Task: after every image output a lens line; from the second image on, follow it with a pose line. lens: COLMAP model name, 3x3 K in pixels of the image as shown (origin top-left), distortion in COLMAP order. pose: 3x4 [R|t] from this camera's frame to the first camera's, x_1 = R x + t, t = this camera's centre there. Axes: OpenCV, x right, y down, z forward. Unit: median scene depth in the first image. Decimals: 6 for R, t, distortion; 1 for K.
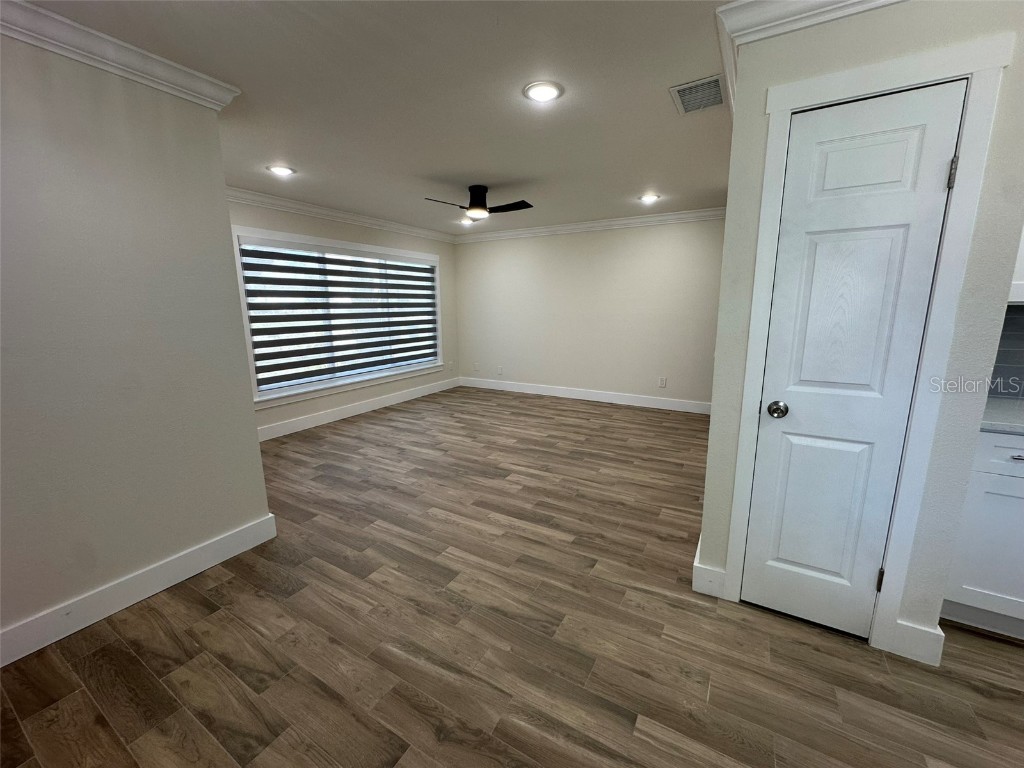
lens RADIAL K [[408.0, 0, 512.4], [0, 408.0, 383.5], [0, 0, 1]] dist [-0.004626, 0.000893]
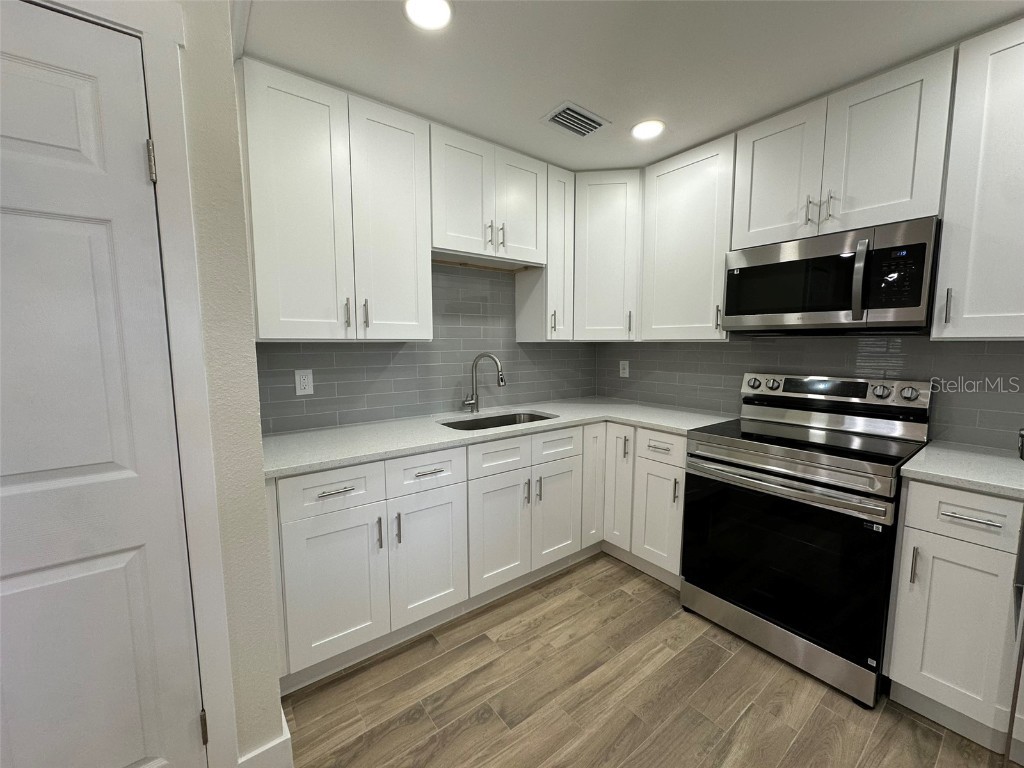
lens RADIAL K [[408.0, 0, 512.4], [0, 408.0, 383.5], [0, 0, 1]] dist [-0.004626, 0.000893]
pose [[0.379845, -0.085331, 0.921106, 0.276291], [0.177252, 0.984000, 0.018062, -0.009319], [-0.907909, 0.156407, 0.388893, 0.082030]]
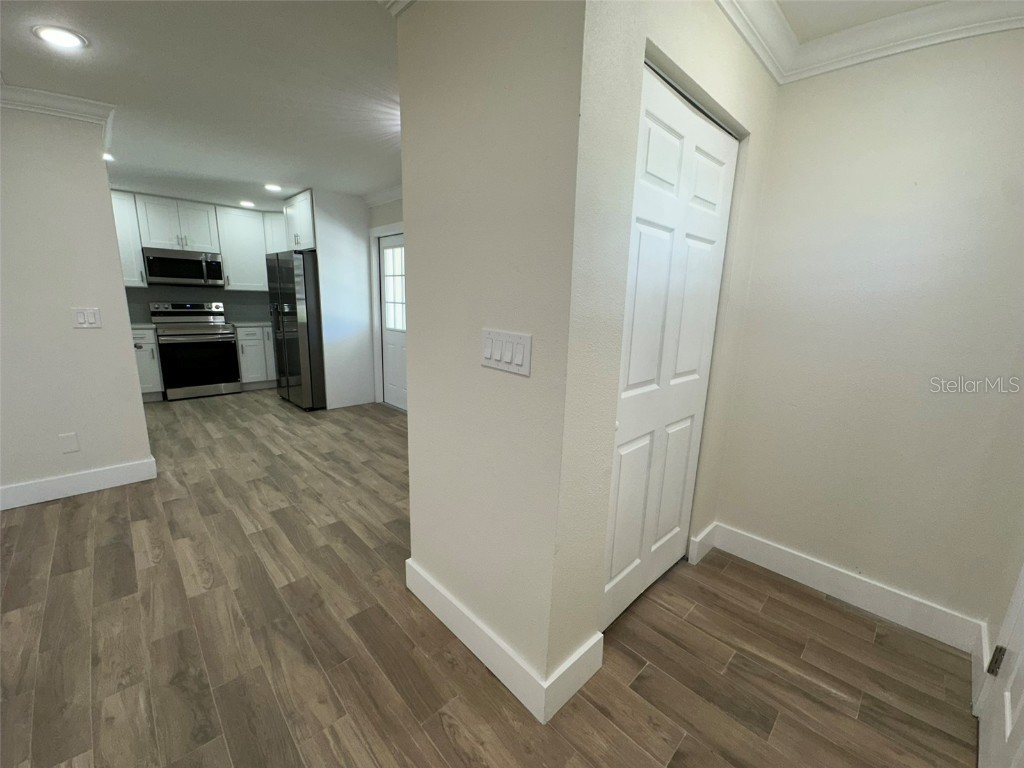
lens RADIAL K [[409.0, 0, 513.3], [0, 409.0, 384.0], [0, 0, 1]] dist [0.000887, 0.000532]
pose [[-0.964175, -0.074678, 0.254538, -0.787671], [0.028728, 0.924516, 0.380059, -0.230972], [-0.263707, 0.373756, -0.889250, 1.246207]]
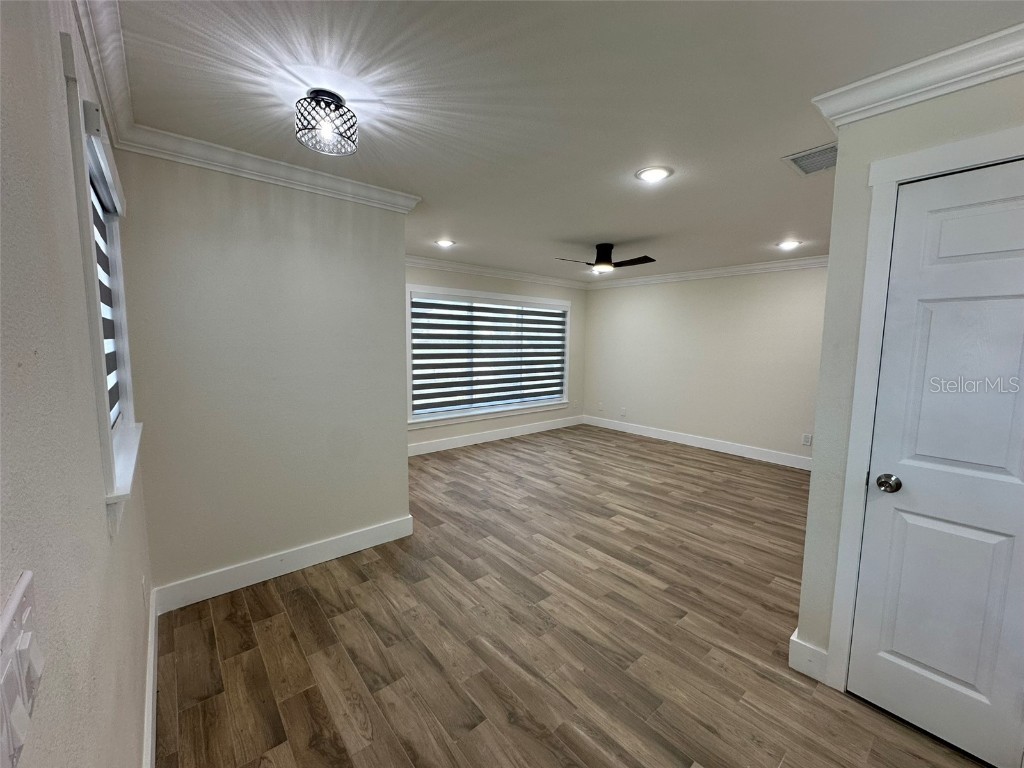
lens RADIAL K [[408.0, 0, 512.4], [0, 408.0, 383.5], [0, 0, 1]] dist [-0.004626, 0.000893]
pose [[0.944902, 0.054515, -0.322783, 0.070946], [-0.082049, 0.994002, -0.072308, -0.014336], [0.316905, 0.094808, 0.943707, -0.100408]]
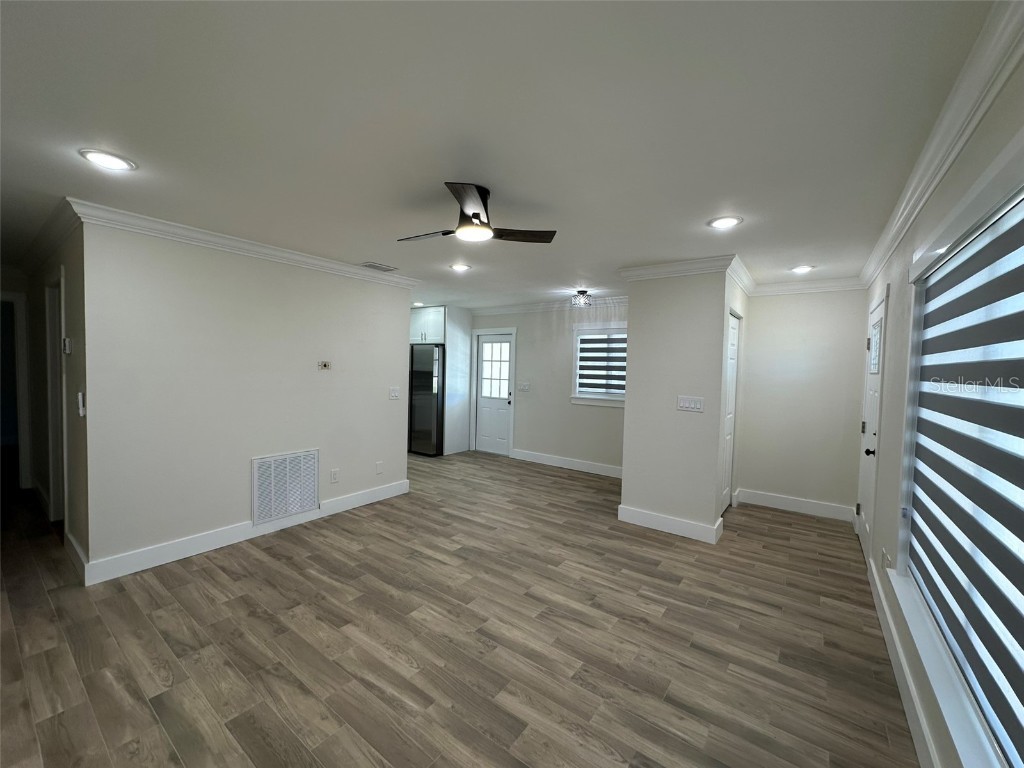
lens RADIAL K [[408.0, 0, 512.4], [0, 408.0, 383.5], [0, 0, 1]] dist [-0.004626, 0.000893]
pose [[-0.994682, -0.021436, 0.100739, -0.260429], [0.002259, 0.973325, 0.229418, -0.437562], [-0.102970, 0.228425, -0.968101, 2.069855]]
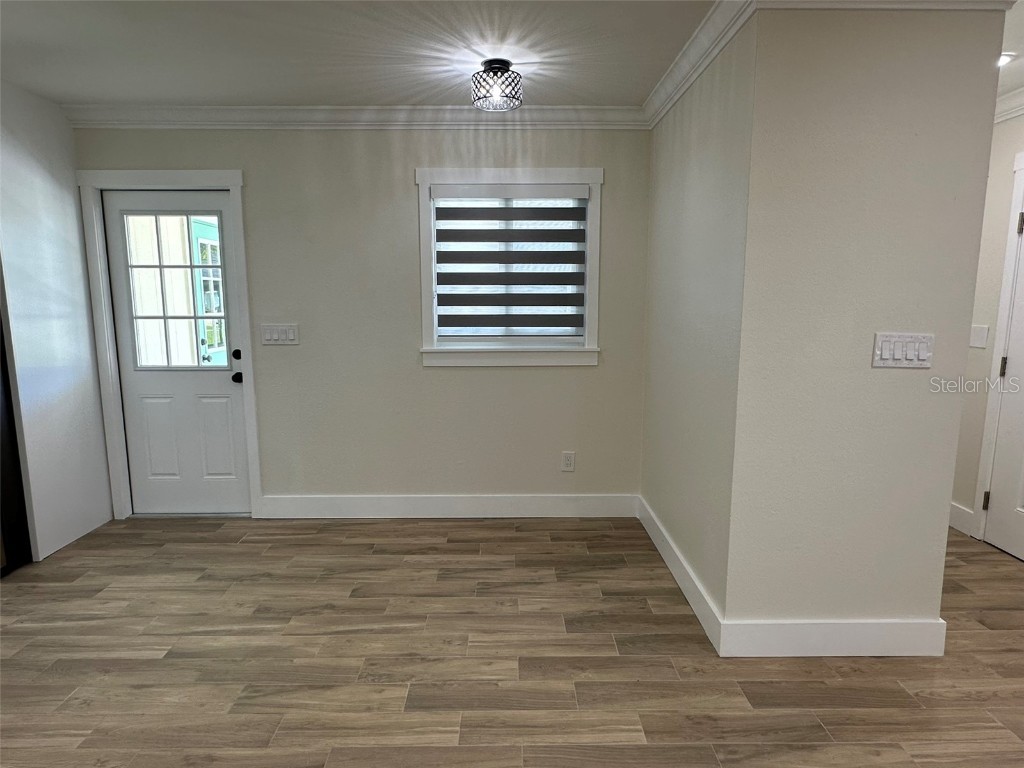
lens RADIAL K [[589.9, 0, 510.0], [0, 589.9, 387.3], [0, 0, 1]] dist [-0.005116, 0.000839]
pose [[-0.858262, 0.085246, -0.506082, 0.112492], [-0.090629, 0.945436, 0.312950, -0.235920], [0.505145, 0.314459, -0.803706, 1.199378]]
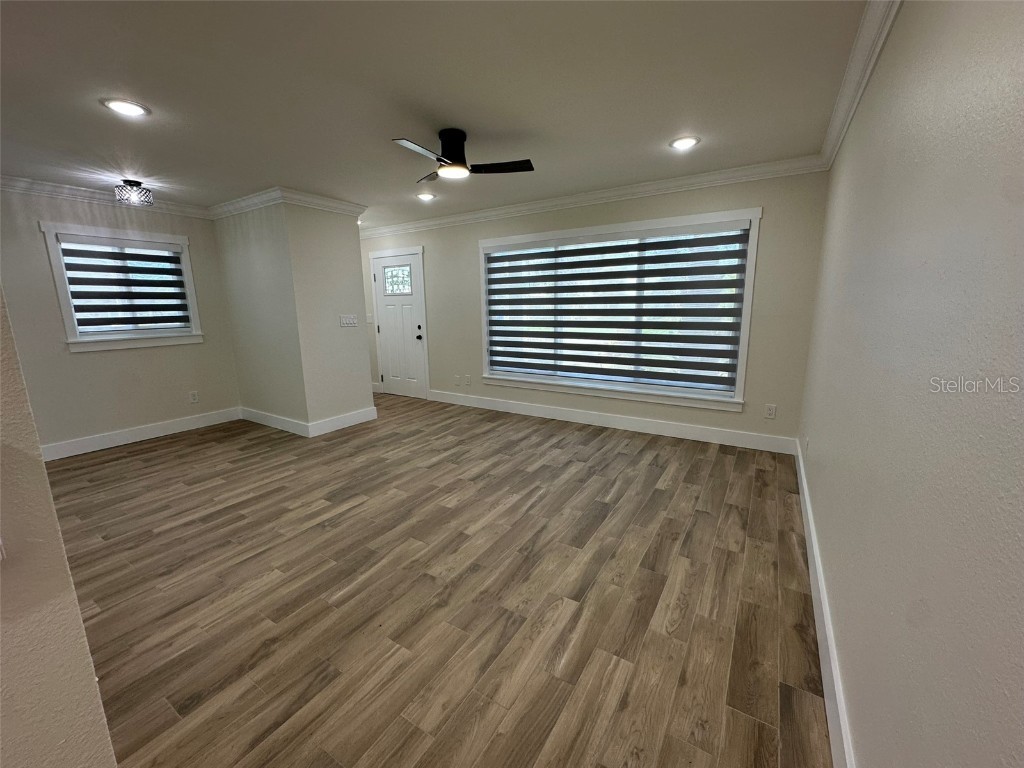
lens RADIAL K [[408.0, 0, 512.4], [0, 408.0, 383.5], [0, 0, 1]] dist [-0.004626, 0.000893]
pose [[-0.030990, 0.197228, -0.979868, 0.867154], [-0.176489, 0.963855, 0.199586, -0.286074], [0.983815, 0.179122, 0.004938, 1.492477]]
